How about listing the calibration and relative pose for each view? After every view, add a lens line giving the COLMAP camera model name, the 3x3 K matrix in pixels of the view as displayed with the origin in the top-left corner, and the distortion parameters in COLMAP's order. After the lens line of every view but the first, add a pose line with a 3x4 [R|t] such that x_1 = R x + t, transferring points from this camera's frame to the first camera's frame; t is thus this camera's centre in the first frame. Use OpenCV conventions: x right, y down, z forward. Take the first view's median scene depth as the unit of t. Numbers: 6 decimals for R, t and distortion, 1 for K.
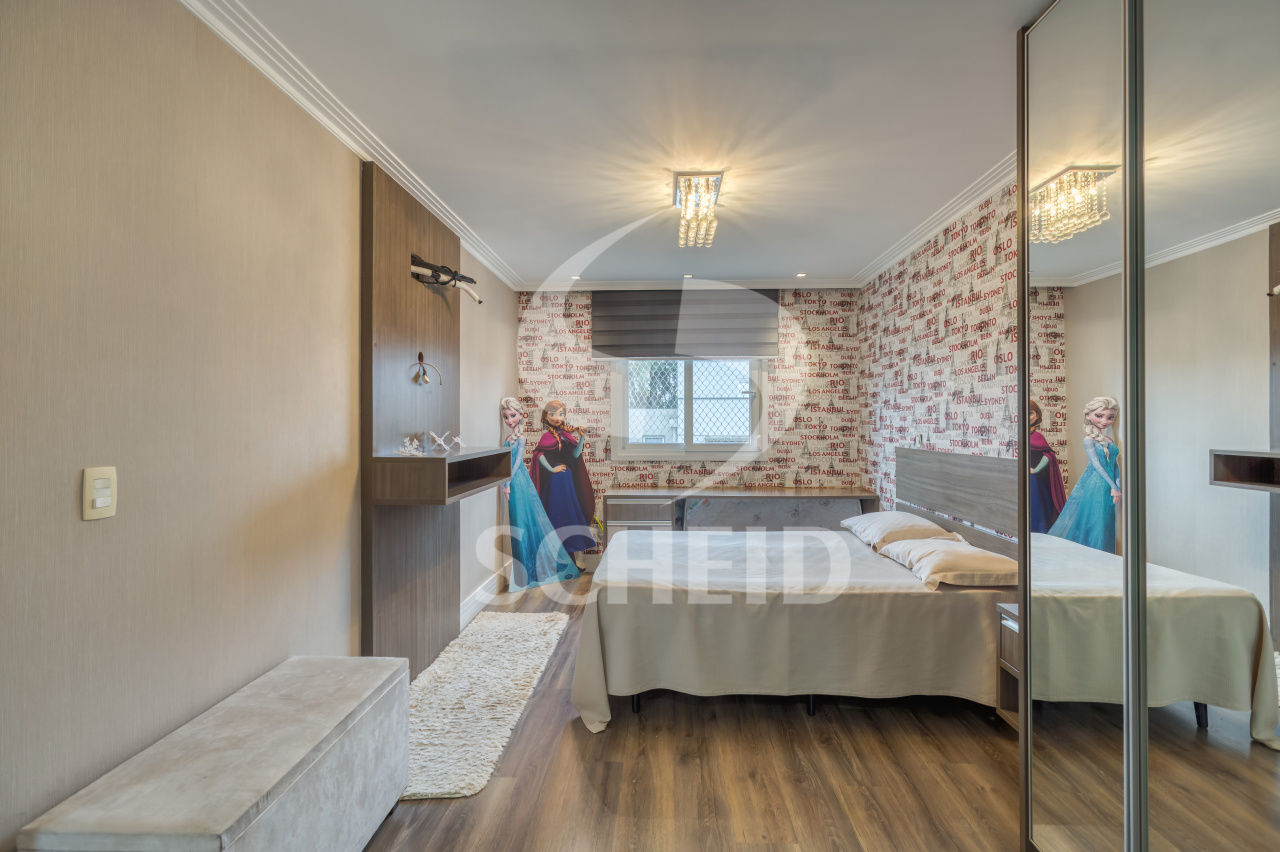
lens RADIAL K [[615.3, 0, 642.7], [0, 615.3, 425.1], [0, 0, 1]] dist [0.010187, -0.000007]
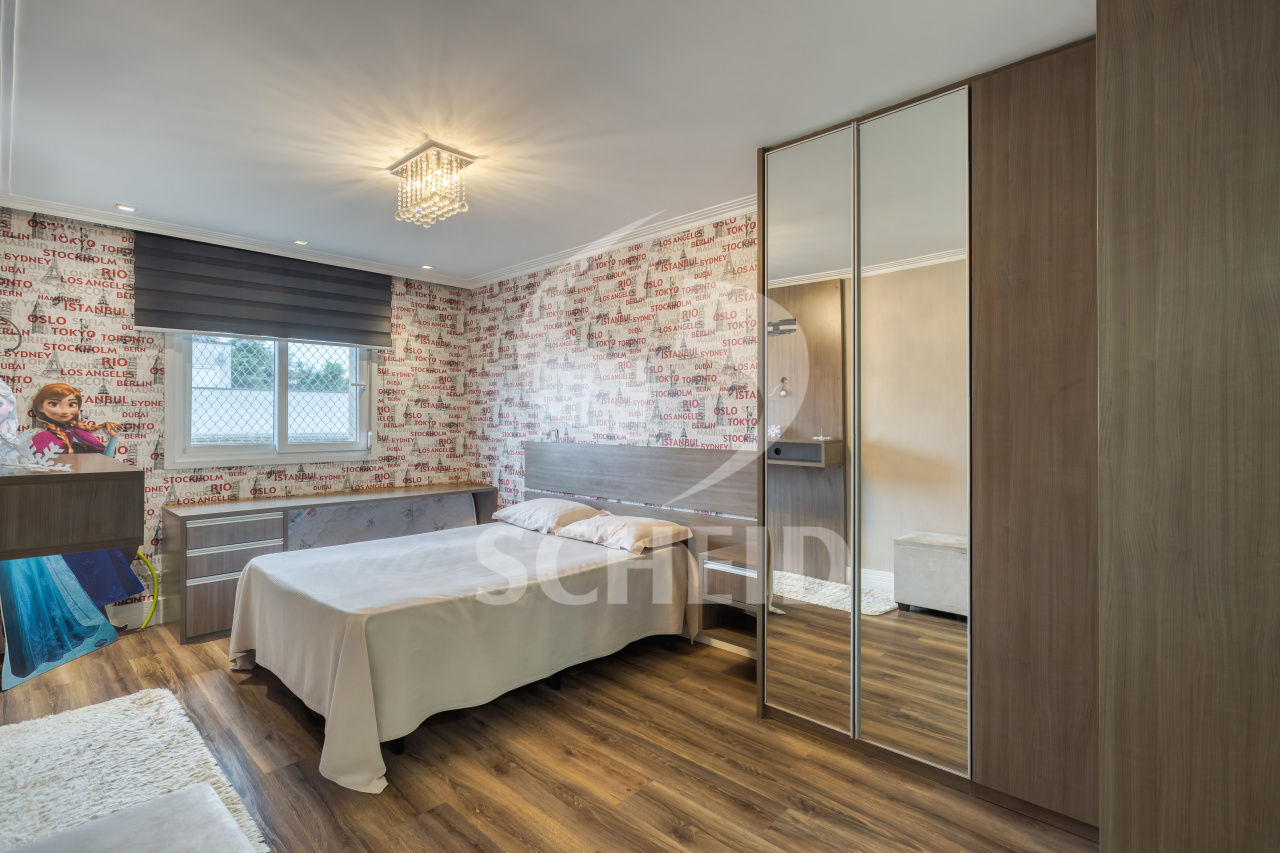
lens RADIAL K [[615.3, 0, 645.3], [0, 615.3, 422.6], [0, 0, 1]] dist [0.010187, -0.000007]
pose [[0.656736, -0.000328, 0.754120, -0.288605], [-0.000768, 0.999999, 0.001103, 0.001006], [-0.754120, -0.001303, 0.656735, 0.114342]]
